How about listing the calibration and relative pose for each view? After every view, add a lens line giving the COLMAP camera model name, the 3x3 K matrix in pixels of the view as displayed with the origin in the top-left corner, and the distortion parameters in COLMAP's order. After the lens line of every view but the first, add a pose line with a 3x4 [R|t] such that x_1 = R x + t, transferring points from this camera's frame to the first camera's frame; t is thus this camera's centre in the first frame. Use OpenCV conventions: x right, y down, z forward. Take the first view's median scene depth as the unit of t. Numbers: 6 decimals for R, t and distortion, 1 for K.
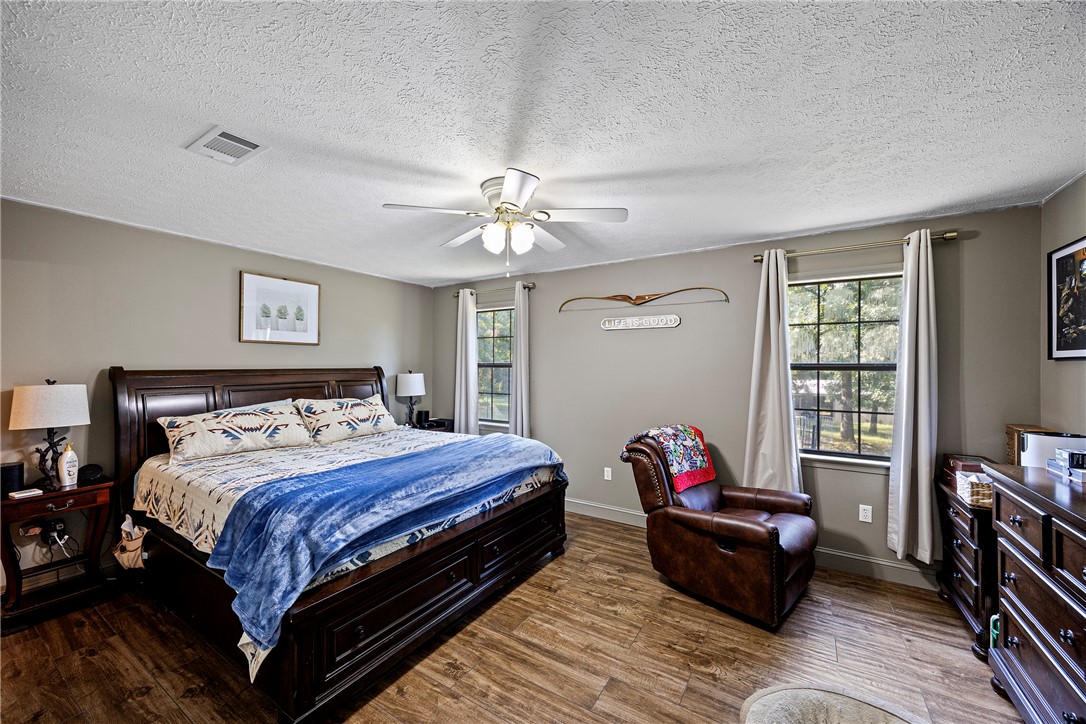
lens RADIAL K [[416.4, 0, 545.3], [0, 416.4, 364.7], [0, 0, 1]] dist [-0.002303, 0.000563]
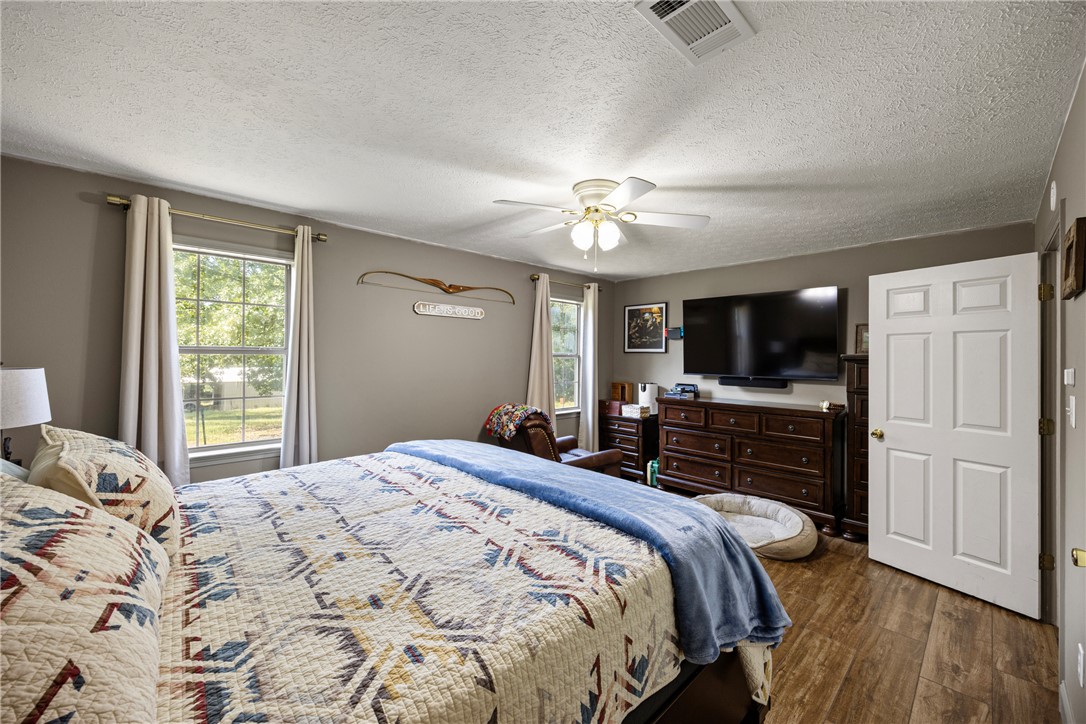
lens RADIAL K [[416.4, 0, 538.3], [0, 416.4, 354.9], [0, 0, 1]] dist [-0.002303, 0.000563]
pose [[0.267608, 0.003243, 0.963522, -0.728668], [-0.011979, 0.999928, -0.000039, 0.004273], [-0.963453, -0.011531, 0.267628, 0.542715]]
